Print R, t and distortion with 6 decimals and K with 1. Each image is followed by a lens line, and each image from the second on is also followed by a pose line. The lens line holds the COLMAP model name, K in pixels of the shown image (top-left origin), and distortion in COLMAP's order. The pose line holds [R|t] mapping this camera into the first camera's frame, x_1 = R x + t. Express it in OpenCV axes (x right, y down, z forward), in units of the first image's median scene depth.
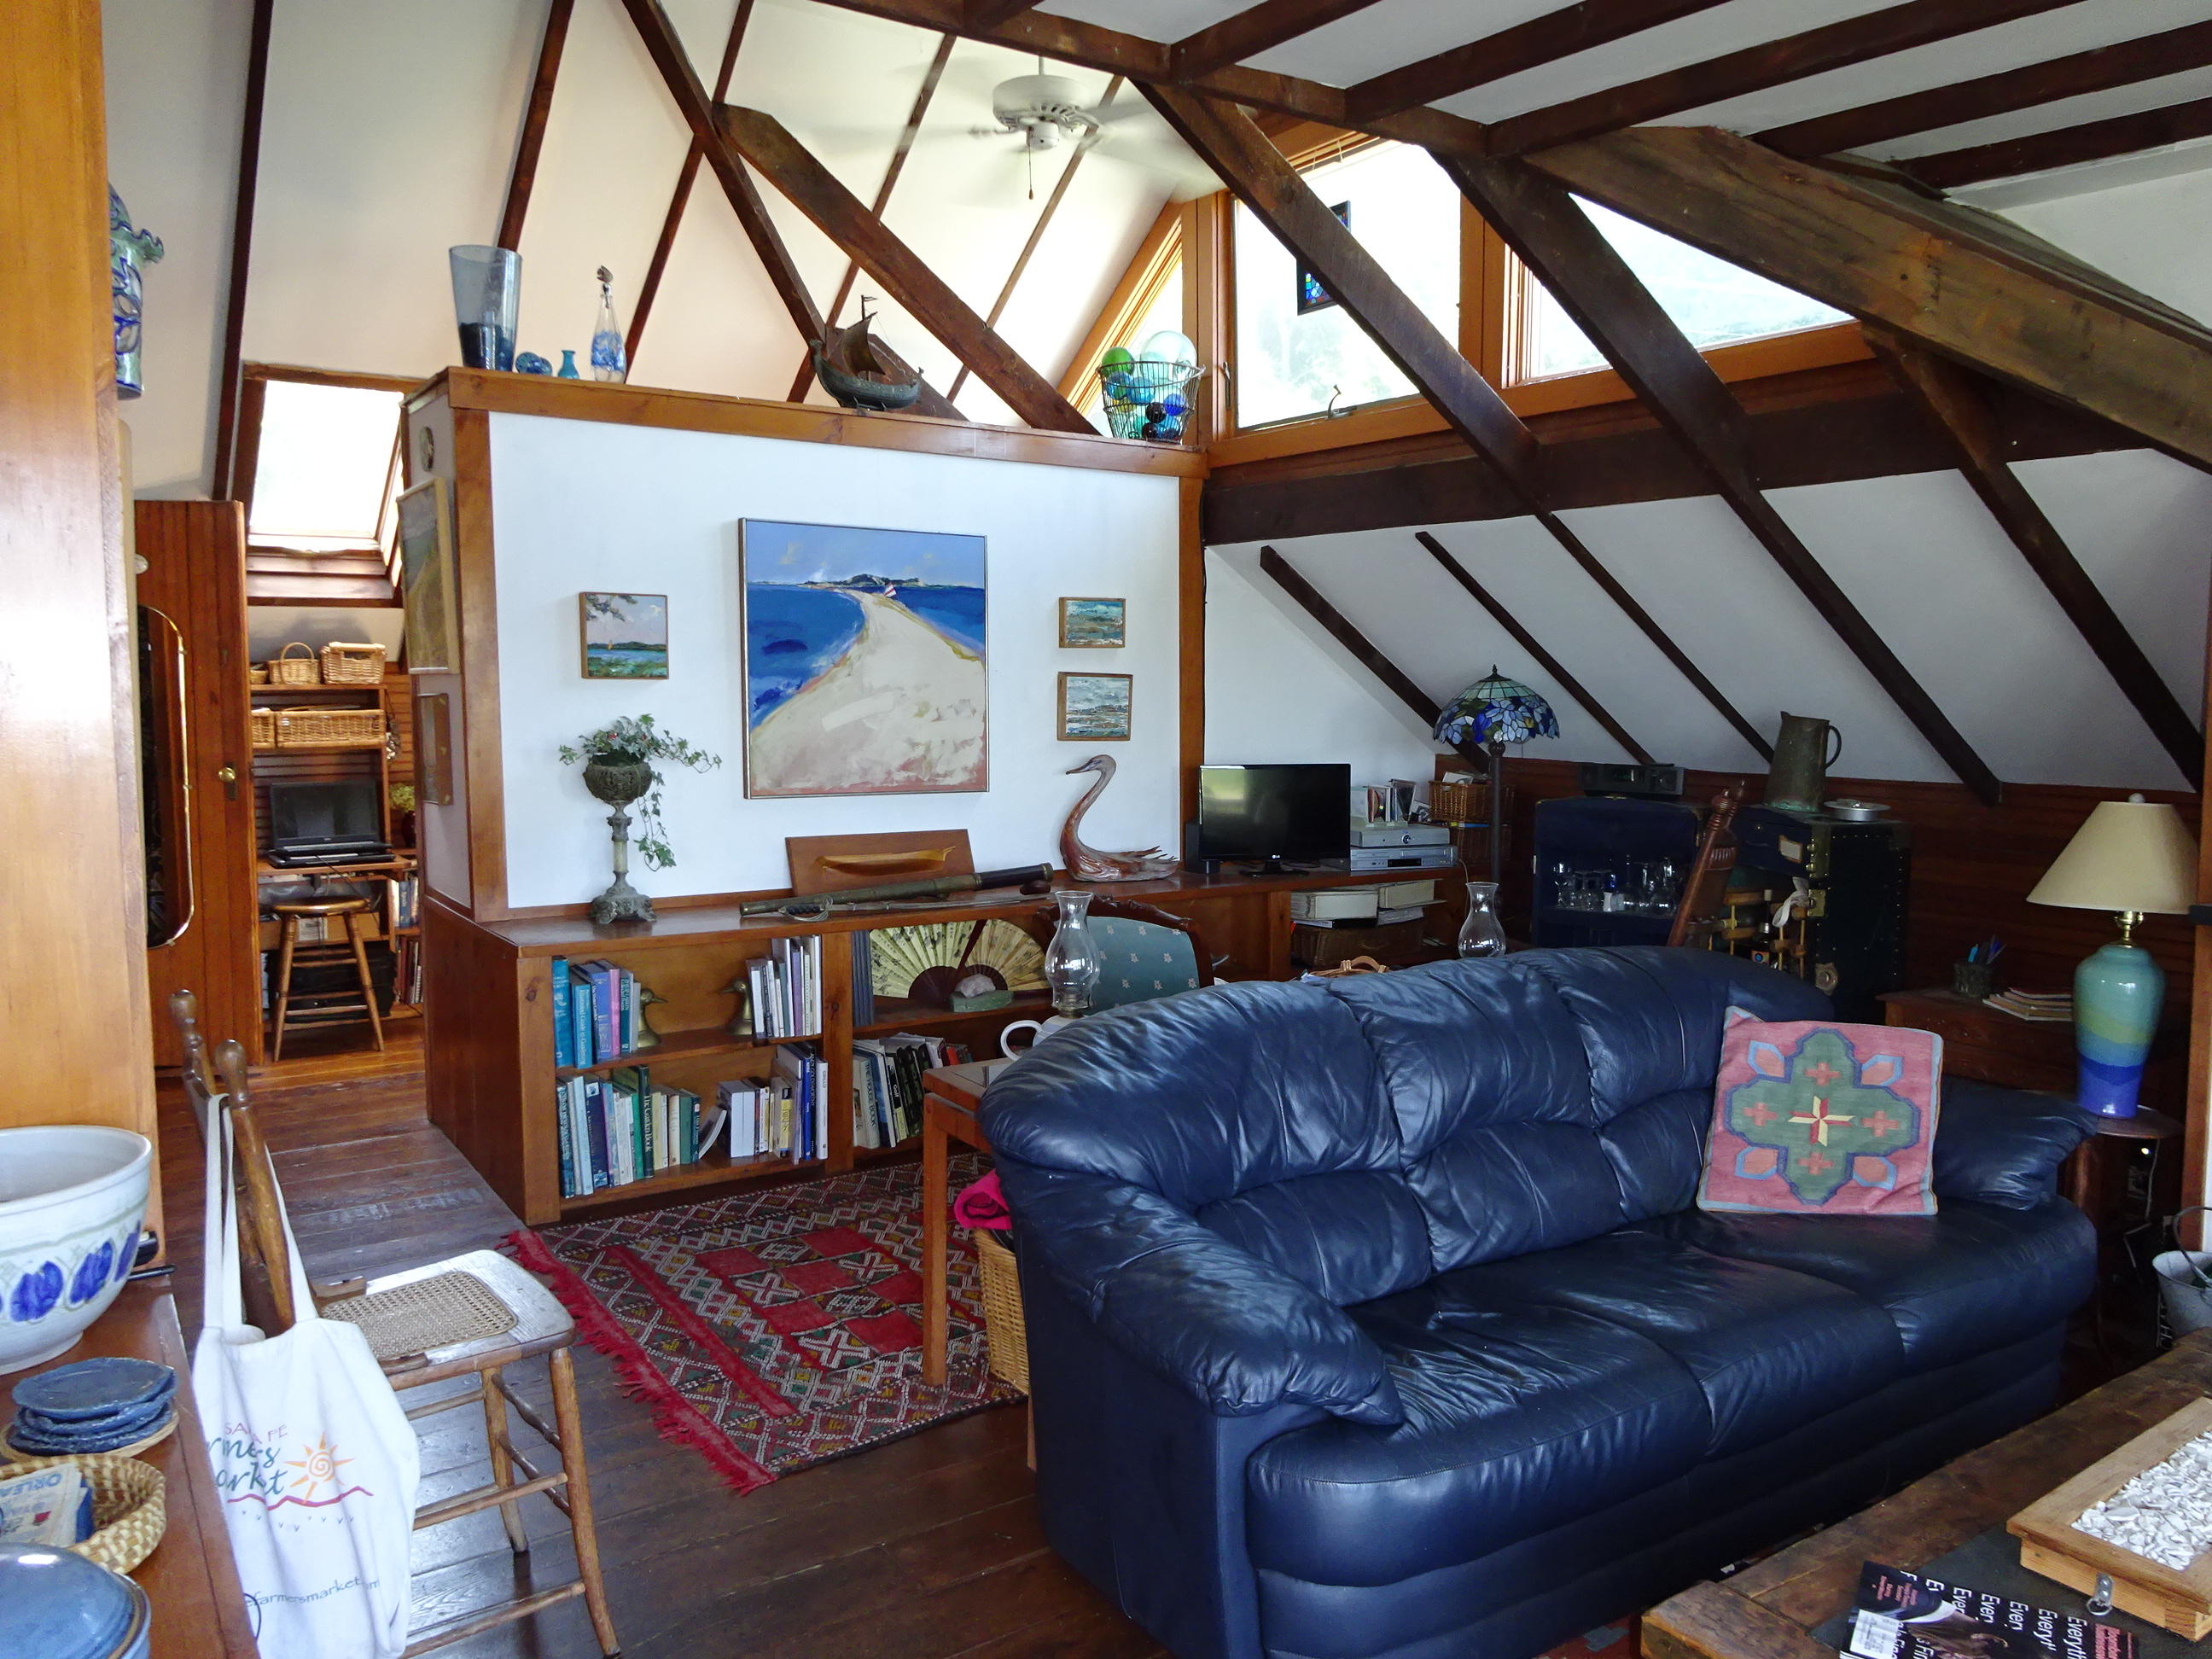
lens RADIAL K [[1604.6, 0, 1102.6], [0, 1604.6, 825.6], [0, 0, 1]] dist [-0.004500, -0.007668]
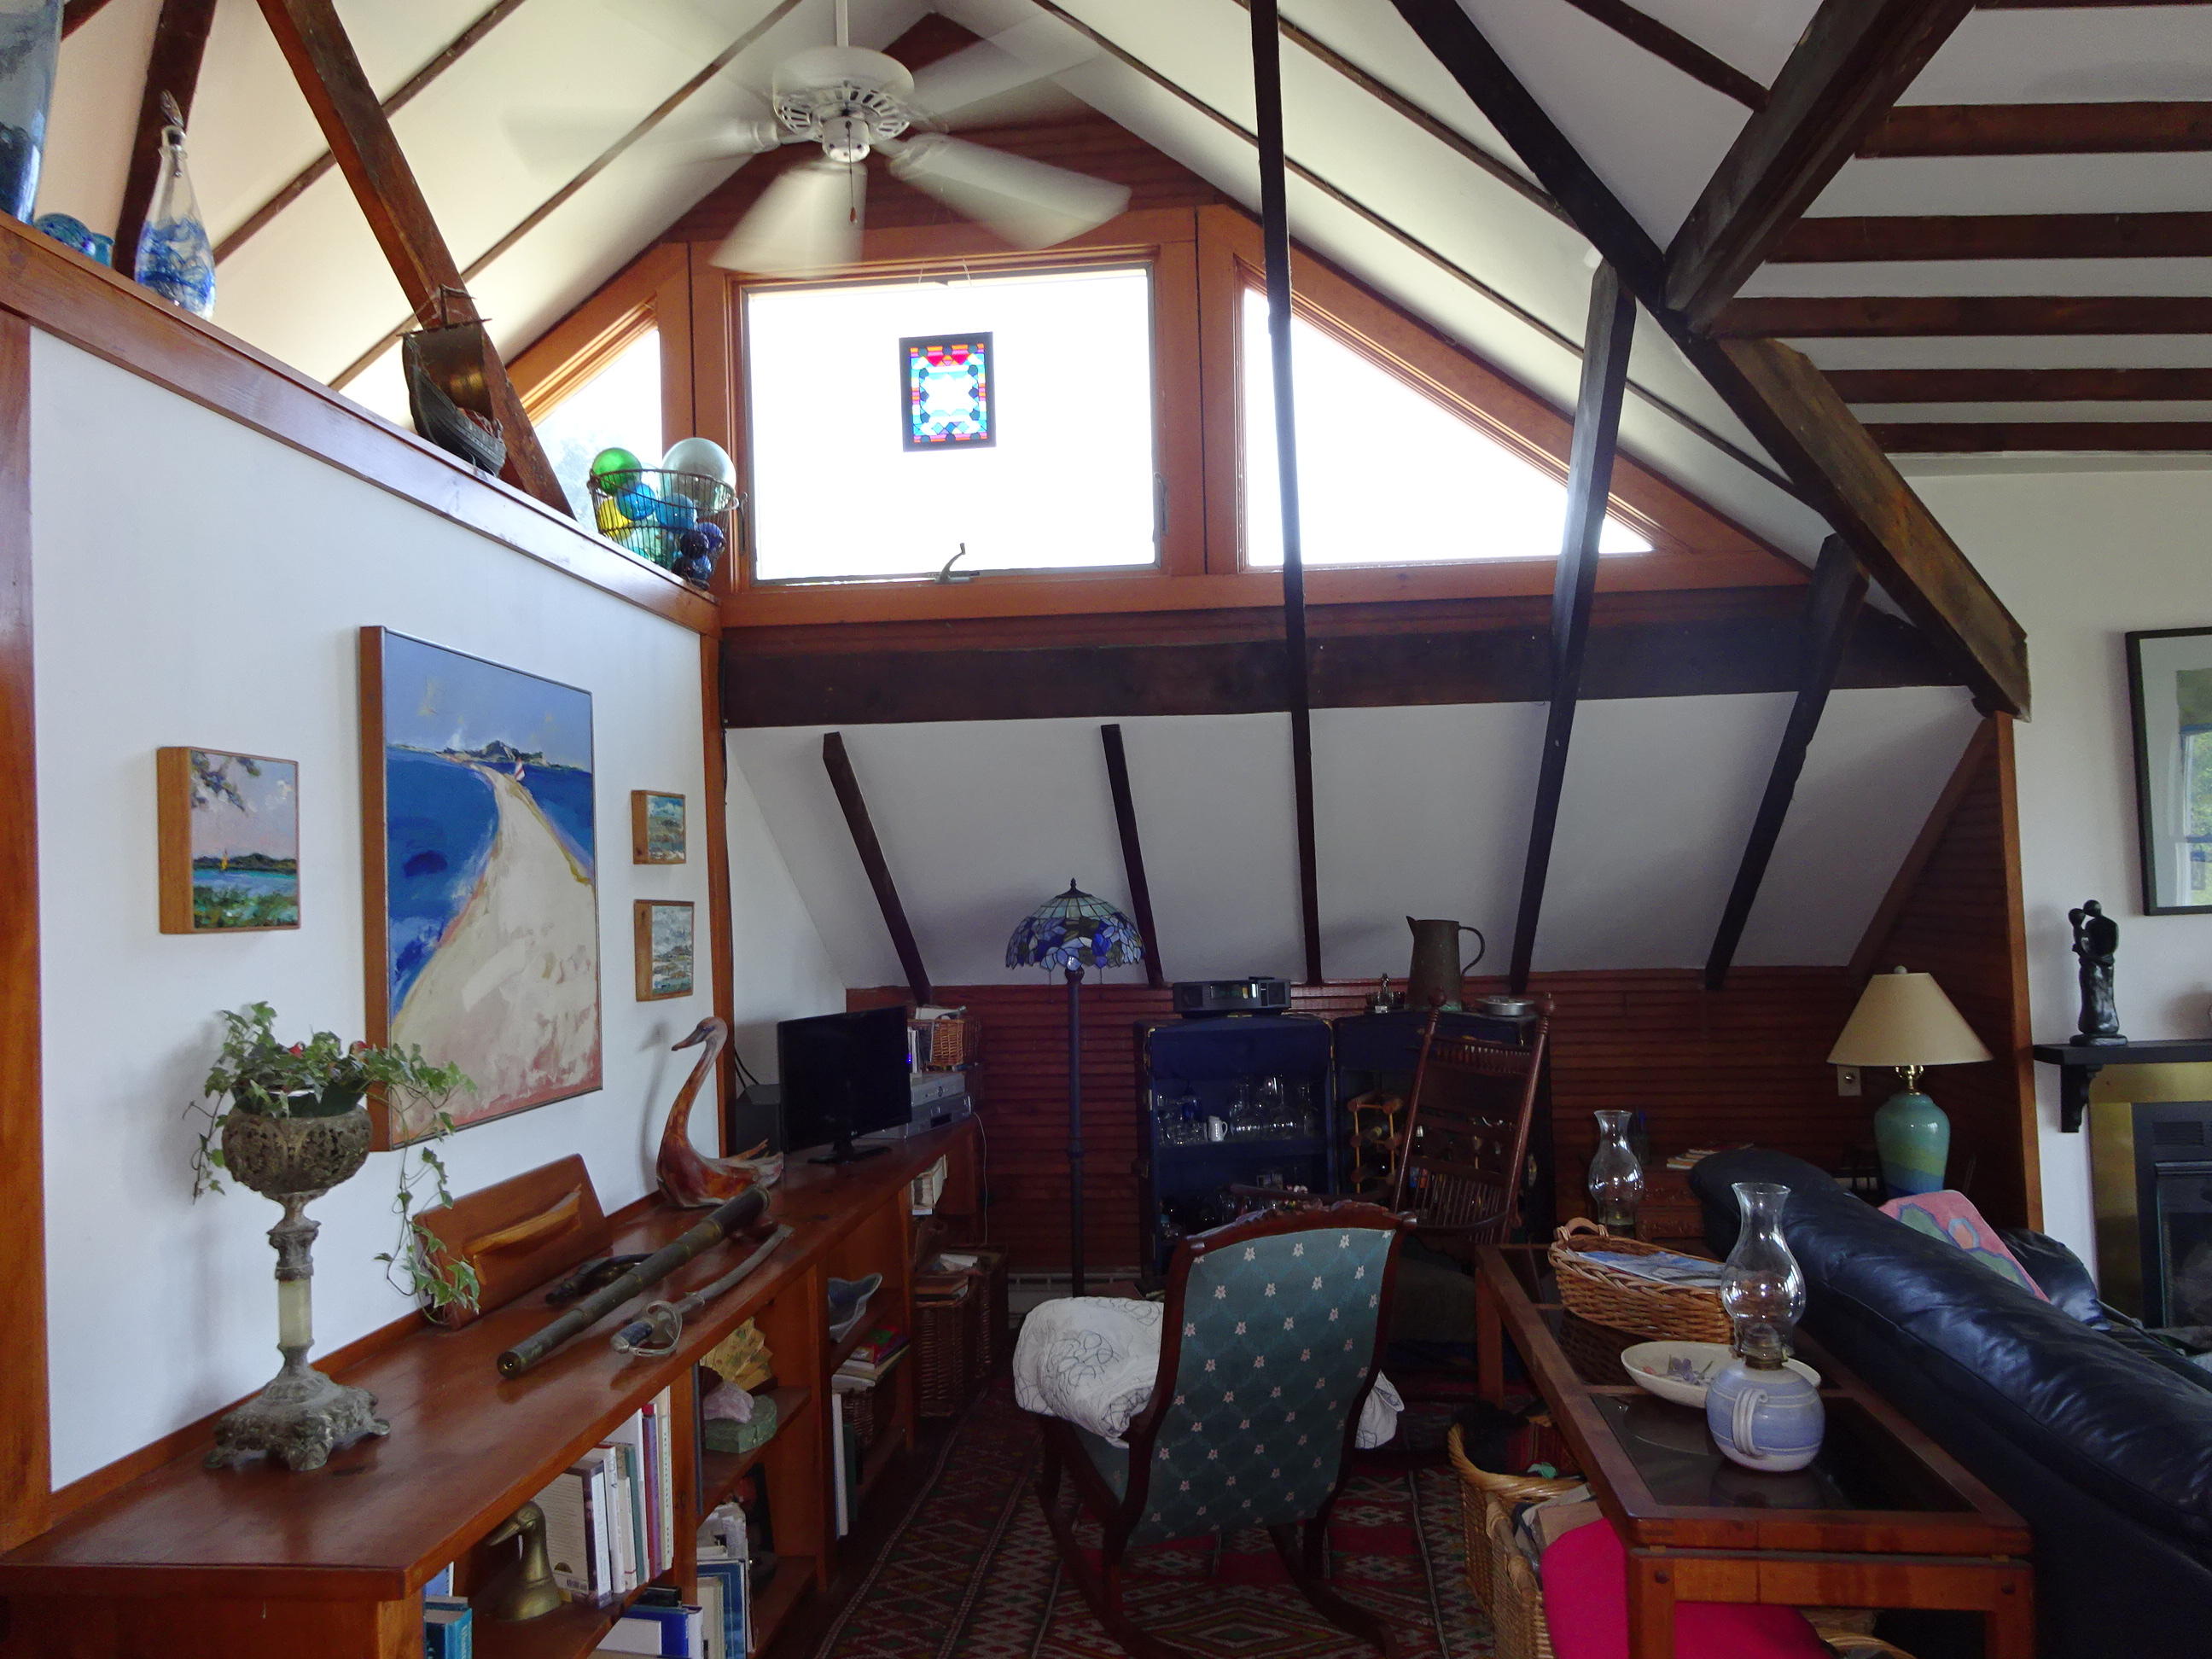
lens RADIAL K [[1604.6, 0, 1108.2], [0, 1604.6, 833.8], [0, 0, 1]] dist [-0.004500, -0.007668]
pose [[0.644715, 0.004774, 0.764408, -0.461310], [0.098189, 0.991180, -0.089004, -0.048901], [-0.758091, 0.132439, 0.638560, 0.462718]]
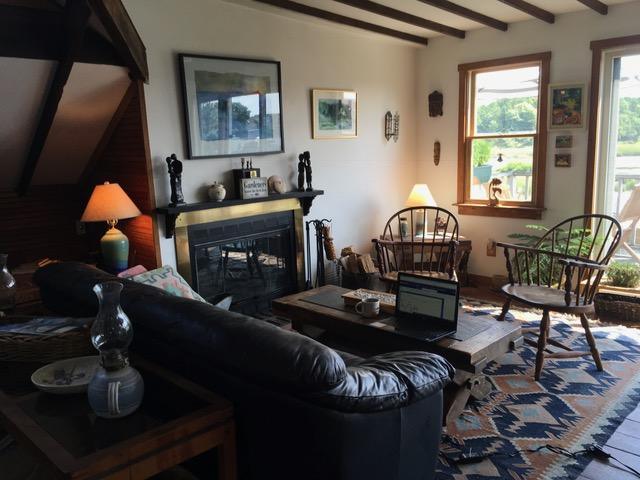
lens RADIAL K [[541.5, 0, 304.6], [0, 541.5, 241.5], [0, 0, 1]] dist [0.055073, -0.066604]
pose [[-0.179720, -0.165129, 0.969759, -0.326274], [0.120511, 0.974689, 0.188302, -0.041270], [-0.976308, 0.150708, -0.155271, 0.551186]]
